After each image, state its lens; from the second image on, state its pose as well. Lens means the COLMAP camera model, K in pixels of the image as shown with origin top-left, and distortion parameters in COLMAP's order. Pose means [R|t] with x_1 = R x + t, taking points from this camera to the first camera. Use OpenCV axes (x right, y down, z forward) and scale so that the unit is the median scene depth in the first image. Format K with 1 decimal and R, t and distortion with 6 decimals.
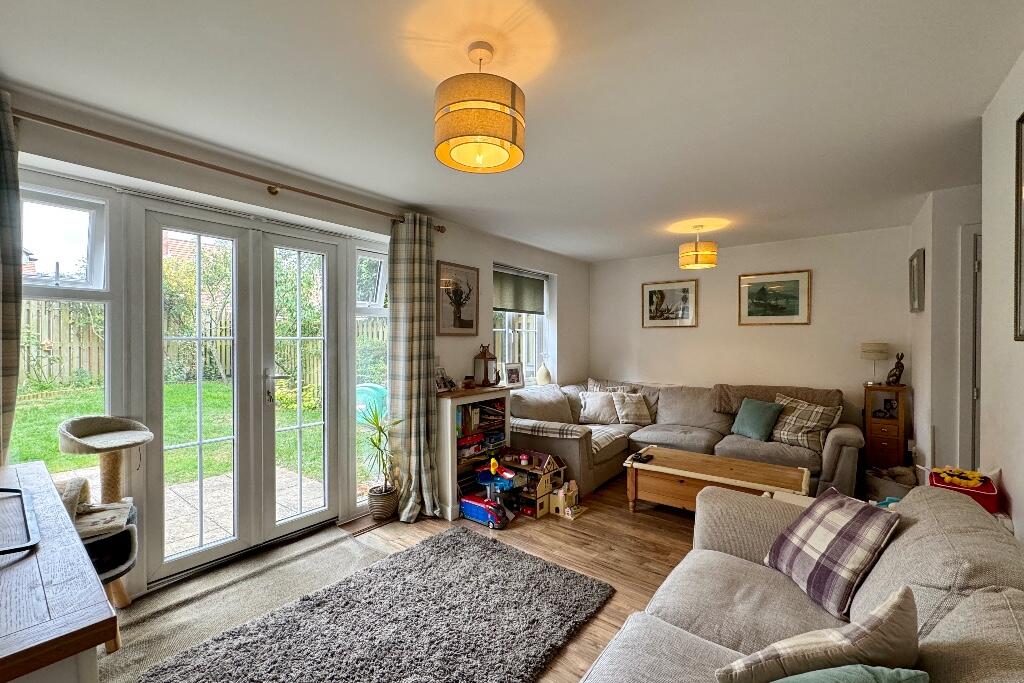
lens RADIAL K [[417.3, 0, 512.0], [0, 417.3, 341.5], [0, 0, 1]] dist [-0.000476, 0.000063]
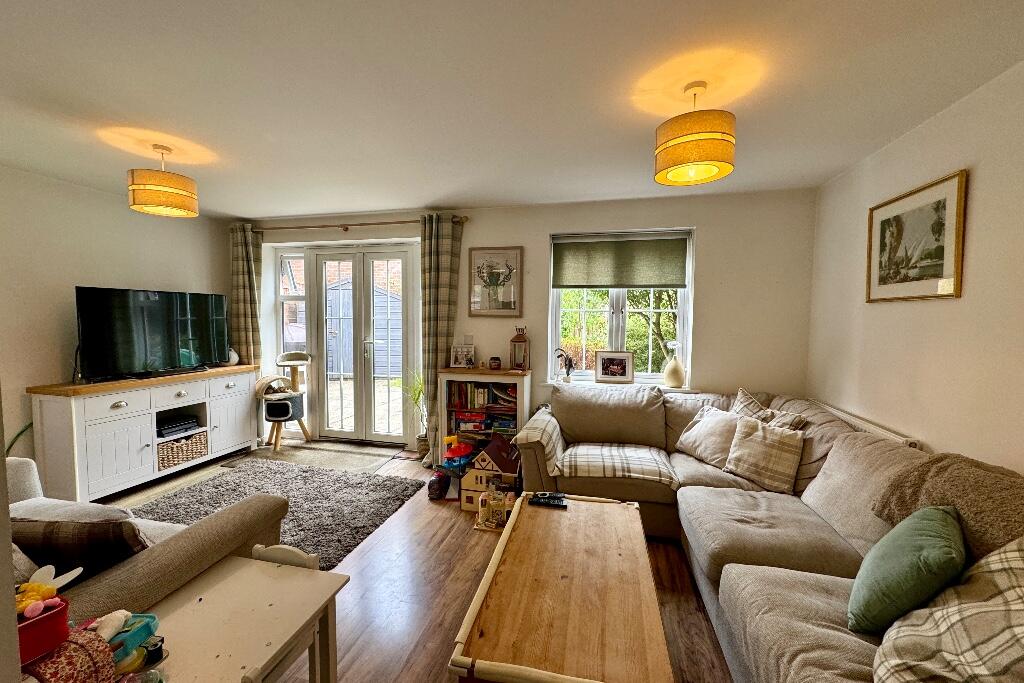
lens RADIAL K [[406.5, 0, 512.0], [0, 406.5, 341.5], [0, 0, 1]] dist [-0.001976, 0.000508]
pose [[0.416407, 0.058753, -0.907278, 0.803990], [-0.015683, 0.998226, 0.057444, -0.012149], [0.909043, -0.009691, 0.416590, 0.622718]]
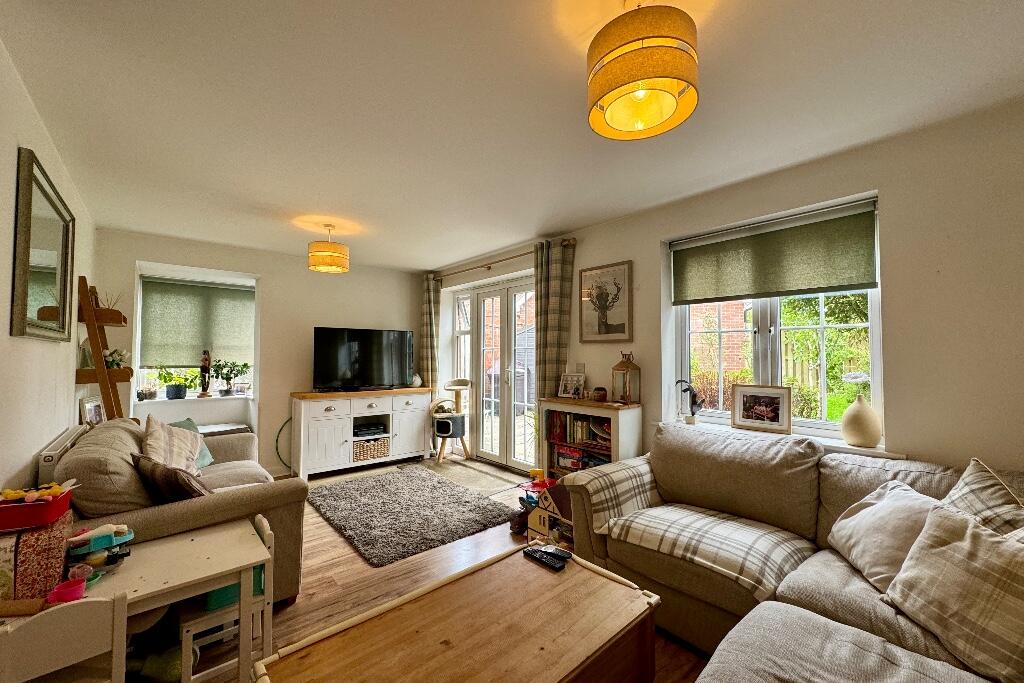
lens RADIAL K [[406.5, 0, 512.0], [0, 406.5, 341.5], [0, 0, 1]] dist [-0.001976, 0.000508]
pose [[-0.186948, -0.034829, -0.981752, 0.788683], [-0.010217, 0.999386, -0.033509, 0.015974], [0.982317, 0.003766, -0.187189, 0.971469]]
